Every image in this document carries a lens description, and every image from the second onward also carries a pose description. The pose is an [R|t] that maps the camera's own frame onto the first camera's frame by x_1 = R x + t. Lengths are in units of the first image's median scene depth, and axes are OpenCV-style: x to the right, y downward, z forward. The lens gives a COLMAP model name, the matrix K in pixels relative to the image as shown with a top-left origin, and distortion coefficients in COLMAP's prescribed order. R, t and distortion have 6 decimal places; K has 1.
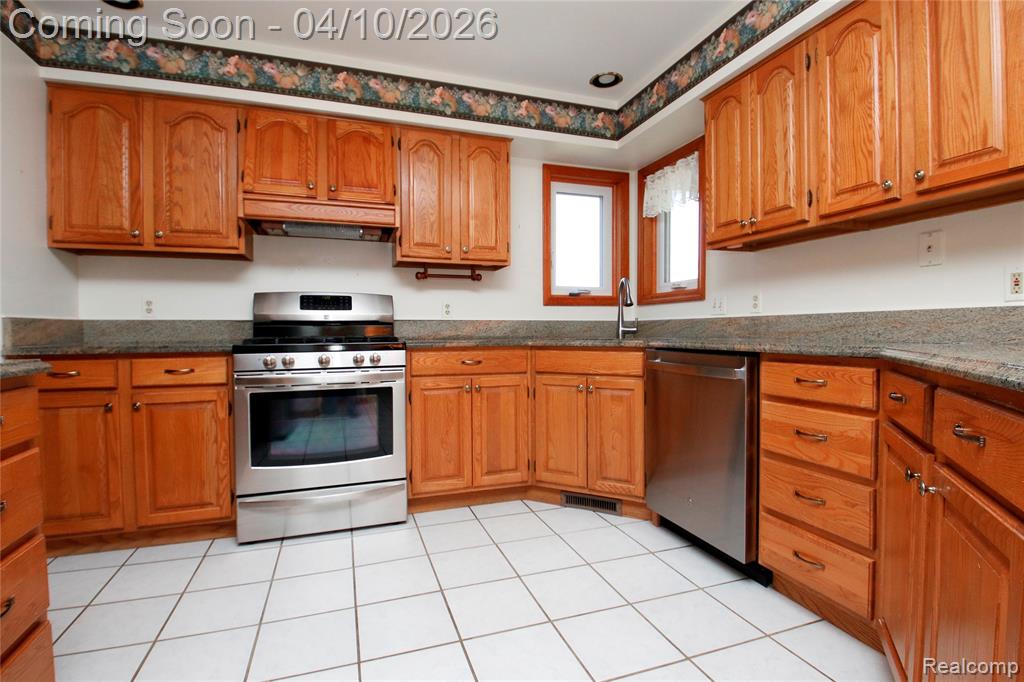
lens RADIAL K [[492.3, 0, 509.7], [0, 492.3, 333.1], [0, 0, 1]] dist [0.023124, -0.036966]
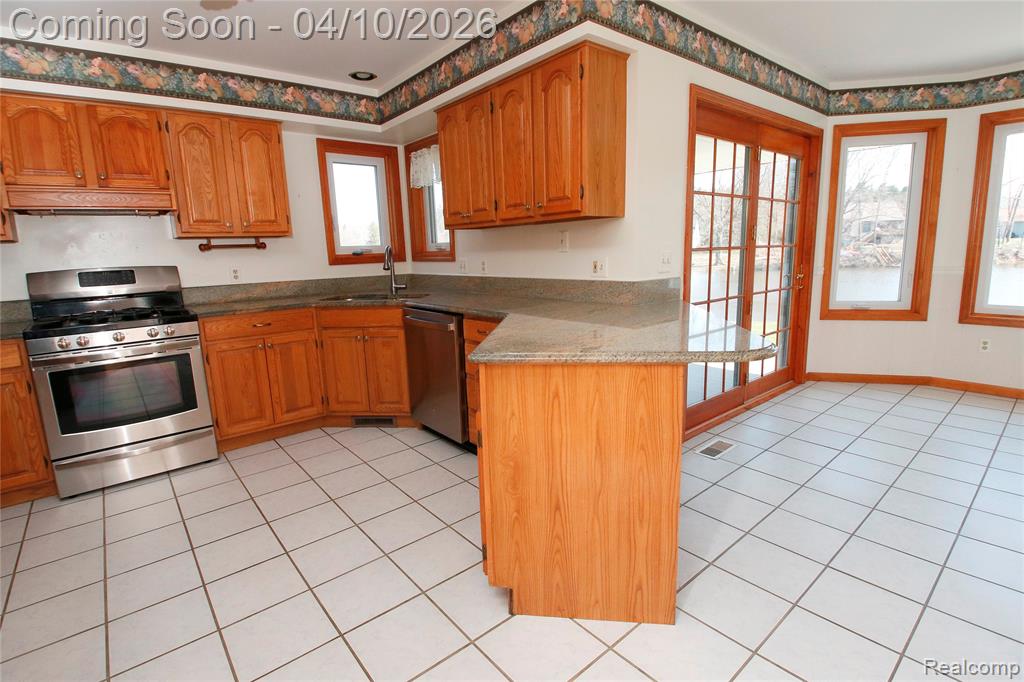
lens RADIAL K [[492.3, 0, 509.7], [0, 492.3, 333.1], [0, 0, 1]] dist [0.023124, -0.036966]
pose [[0.935036, -0.088107, 0.343431, 0.069961], [0.034383, 0.986599, 0.159501, -0.091437], [-0.352882, -0.137331, 0.925535, -0.326213]]
